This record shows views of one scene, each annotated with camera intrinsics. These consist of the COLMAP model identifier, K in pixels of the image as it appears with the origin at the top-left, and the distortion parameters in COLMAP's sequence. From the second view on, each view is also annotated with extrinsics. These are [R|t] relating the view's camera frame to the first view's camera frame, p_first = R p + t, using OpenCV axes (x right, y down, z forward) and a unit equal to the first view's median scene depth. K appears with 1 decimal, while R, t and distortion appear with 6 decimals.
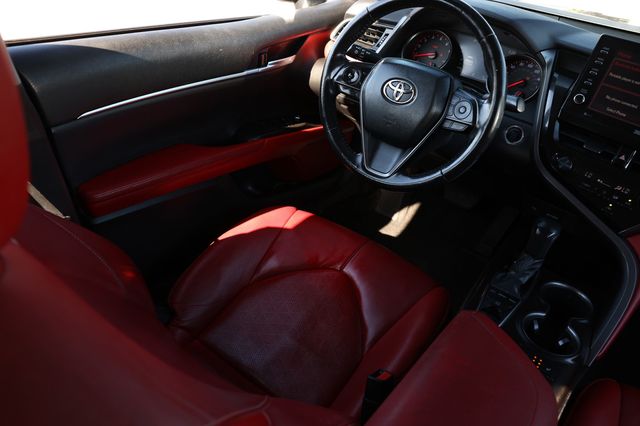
lens RADIAL K [[505.1, 0, 318.3], [0, 505.1, 209.5], [0, 0, 1]] dist [-0.121547, 0.115125]
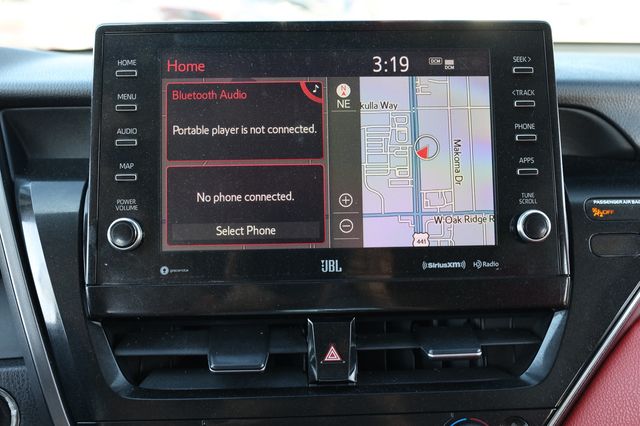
lens RADIAL K [[770.1, 0, 325.7], [0, 770.1, 202.8], [0, 0, 1]] dist [0.016570, 0.000000]
pose [[0.685616, -0.322606, 0.652576, 0.309076], [0.473201, 0.878716, -0.062759, -0.150959], [-0.553183, 0.351828, 0.755120, 0.560373]]
